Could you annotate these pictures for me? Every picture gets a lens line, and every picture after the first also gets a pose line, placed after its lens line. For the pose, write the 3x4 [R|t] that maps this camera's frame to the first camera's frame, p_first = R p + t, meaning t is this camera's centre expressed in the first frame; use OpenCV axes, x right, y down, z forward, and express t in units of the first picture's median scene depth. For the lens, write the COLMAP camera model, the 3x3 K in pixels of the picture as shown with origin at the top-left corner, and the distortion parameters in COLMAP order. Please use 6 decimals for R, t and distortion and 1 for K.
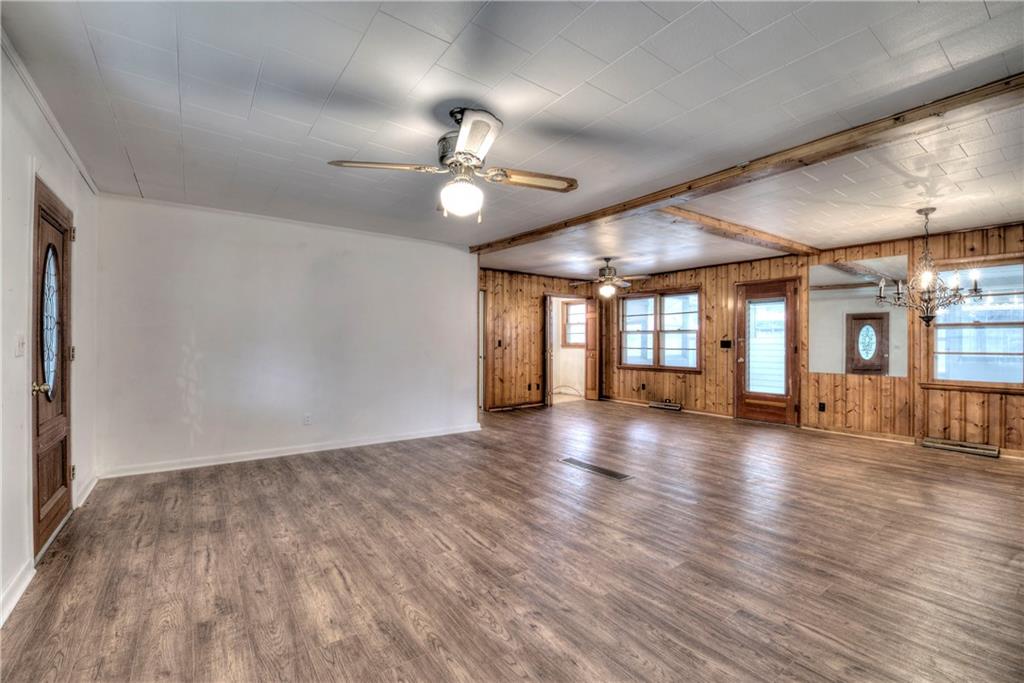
lens RADIAL K [[438.0, 0, 518.6], [0, 438.0, 341.6], [0, 0, 1]] dist [0.002874, -0.003413]
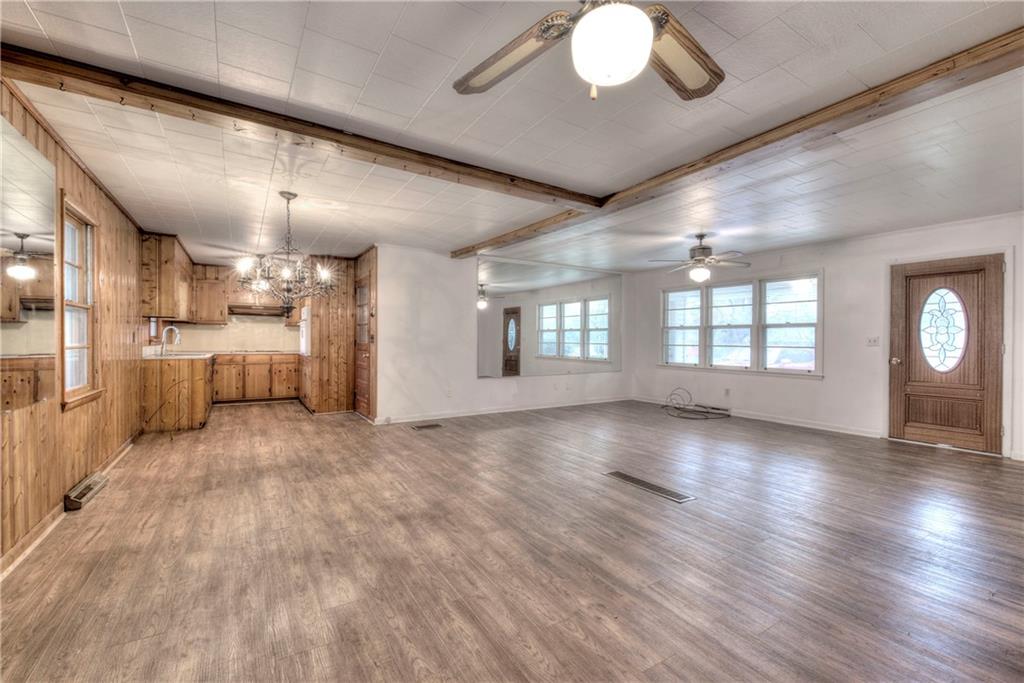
lens RADIAL K [[438.0, 0, 515.3], [0, 438.0, 340.1], [0, 0, 1]] dist [0.002874, -0.003413]
pose [[-0.997512, -0.008622, 0.069966, 0.228925], [-0.008388, 0.999958, 0.003636, 0.004119], [-0.069994, 0.003040, -0.997543, 1.179963]]
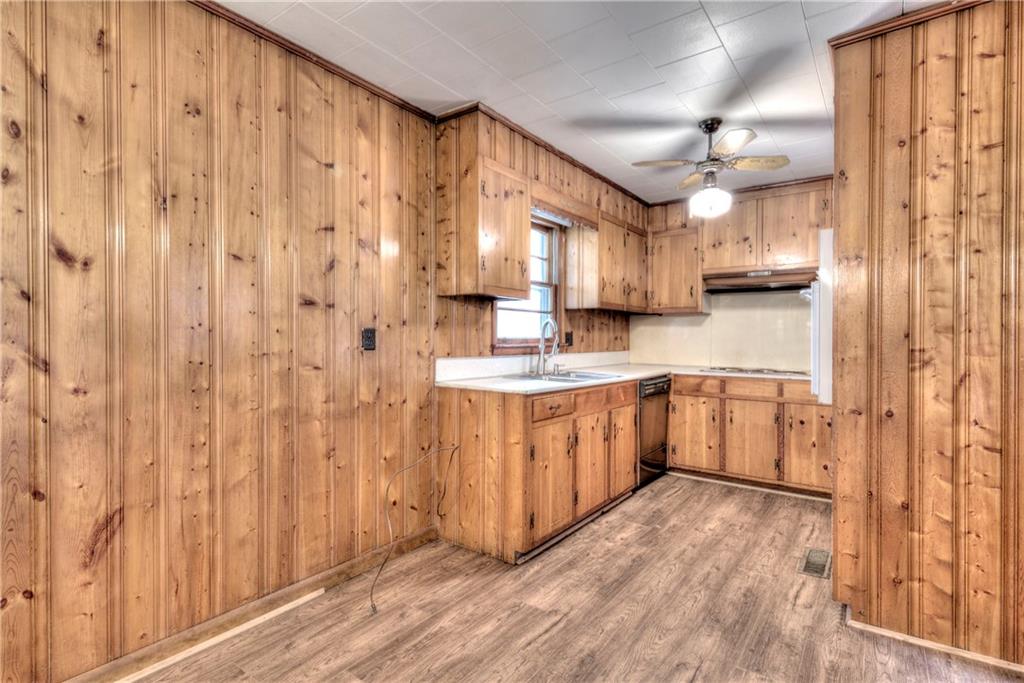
lens RADIAL K [[497.4, 0, 513.7], [0, 497.4, 340.6], [0, 0, 1]] dist [0.005794, 0.000147]
pose [[-0.303272, -0.005298, 0.952889, 0.529000], [-0.002509, 0.999986, 0.004762, 0.006053], [-0.952901, -0.000946, -0.303281, 0.492614]]
